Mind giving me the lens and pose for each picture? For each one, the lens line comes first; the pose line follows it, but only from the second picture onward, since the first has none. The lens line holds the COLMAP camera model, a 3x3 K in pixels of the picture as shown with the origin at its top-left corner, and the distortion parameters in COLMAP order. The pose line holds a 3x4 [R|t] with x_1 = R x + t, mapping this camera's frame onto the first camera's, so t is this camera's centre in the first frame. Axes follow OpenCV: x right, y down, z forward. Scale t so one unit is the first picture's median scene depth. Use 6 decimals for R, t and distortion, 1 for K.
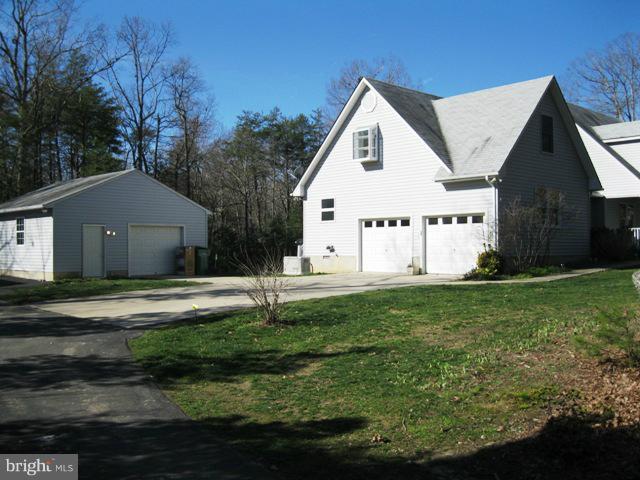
lens RADIAL K [[655.8, 0, 320.0], [0, 655.8, 240.0], [0, 0, 1]] dist [-0.095685, -0.004926]
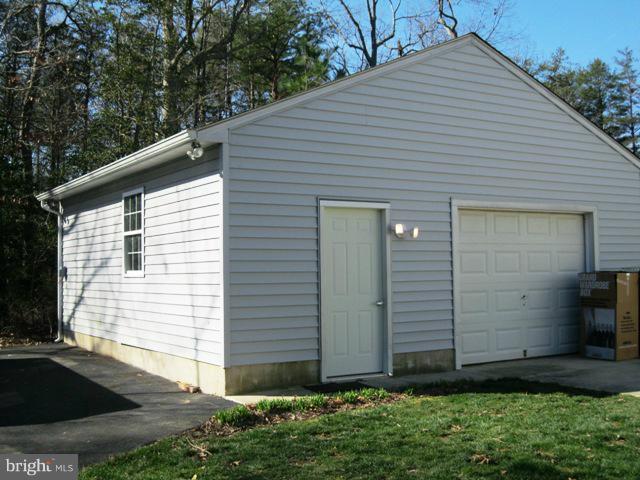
lens RADIAL K [[655.8, 0, 320.0], [0, 655.8, 240.0], [0, 0, 1]] dist [-0.095685, -0.004926]
pose [[0.968281, -0.019294, -0.249116, -0.276497], [0.011057, 0.999346, -0.034422, 0.004041], [0.249617, 0.030576, 0.967862, 0.672164]]
